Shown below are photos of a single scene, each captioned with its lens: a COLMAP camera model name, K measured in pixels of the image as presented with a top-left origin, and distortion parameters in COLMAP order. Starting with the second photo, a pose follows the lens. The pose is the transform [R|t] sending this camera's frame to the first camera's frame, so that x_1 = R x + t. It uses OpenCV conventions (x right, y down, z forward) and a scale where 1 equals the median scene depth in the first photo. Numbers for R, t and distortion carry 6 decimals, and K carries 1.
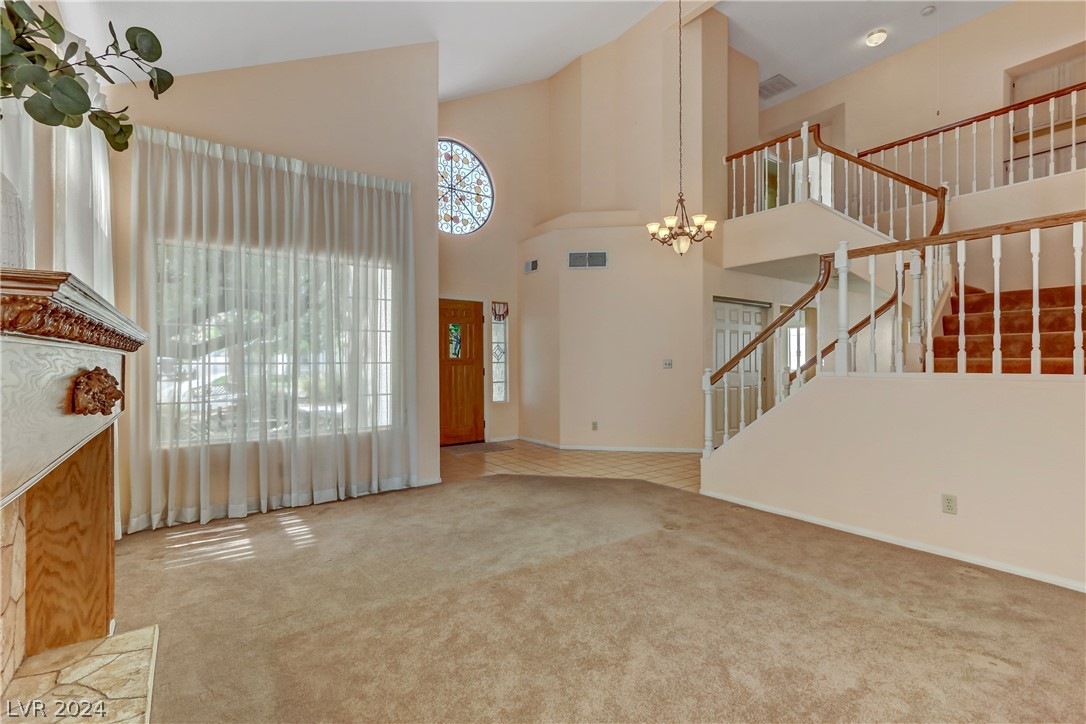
lens RADIAL K [[491.6, 0, 536.0], [0, 491.6, 359.9], [0, 0, 1]] dist [0.000615, 0.001121]
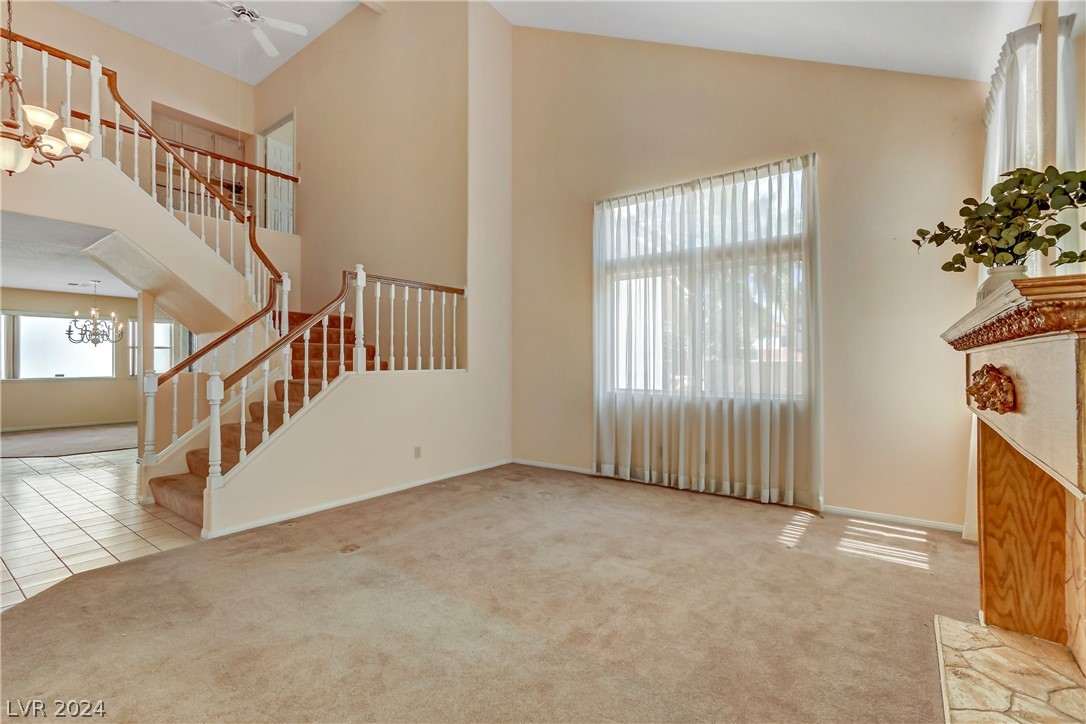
lens RADIAL K [[491.6, 0, 536.0], [0, 491.6, 359.9], [0, 0, 1]] dist [0.000615, 0.001121]
pose [[-0.303535, 0.006403, 0.952799, -0.419062], [-0.000455, 0.999976, -0.006865, 0.003131], [-0.952820, -0.002517, -0.303525, 0.589737]]
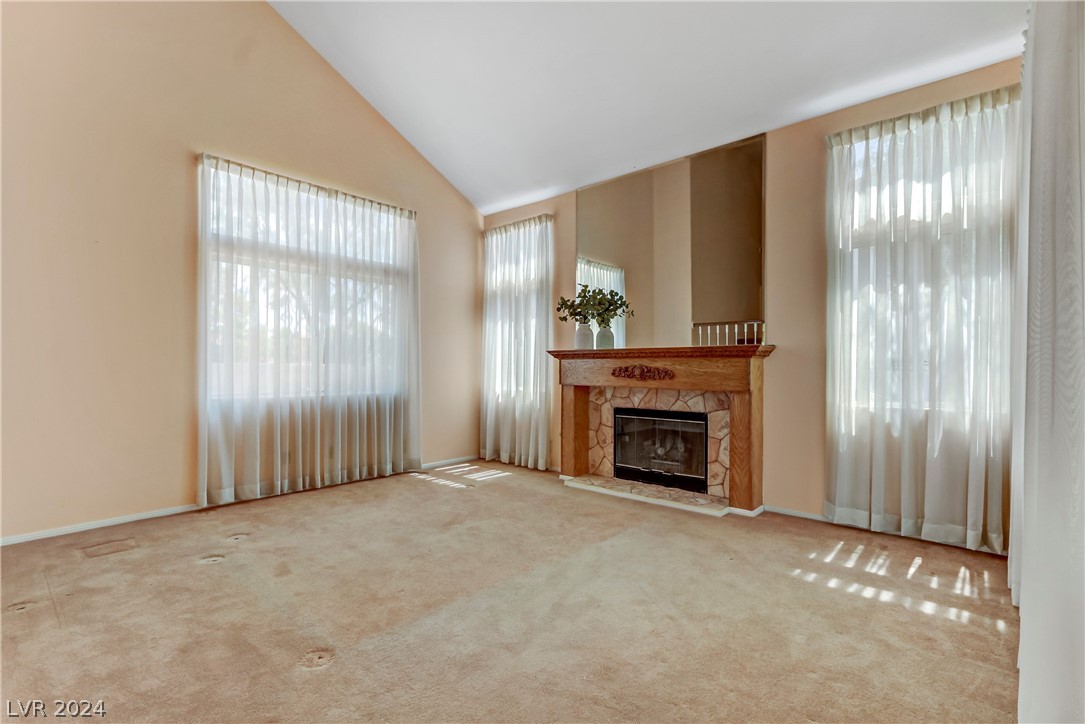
lens RADIAL K [[491.3, 0, 542.5], [0, 491.3, 362.0], [0, 0, 1]] dist [-0.001178, 0.000240]
pose [[-0.974901, -0.003144, -0.222618, 0.090549], [-0.000384, 0.999923, -0.012437, 0.010163], [0.222640, -0.012039, -0.974826, 0.987630]]
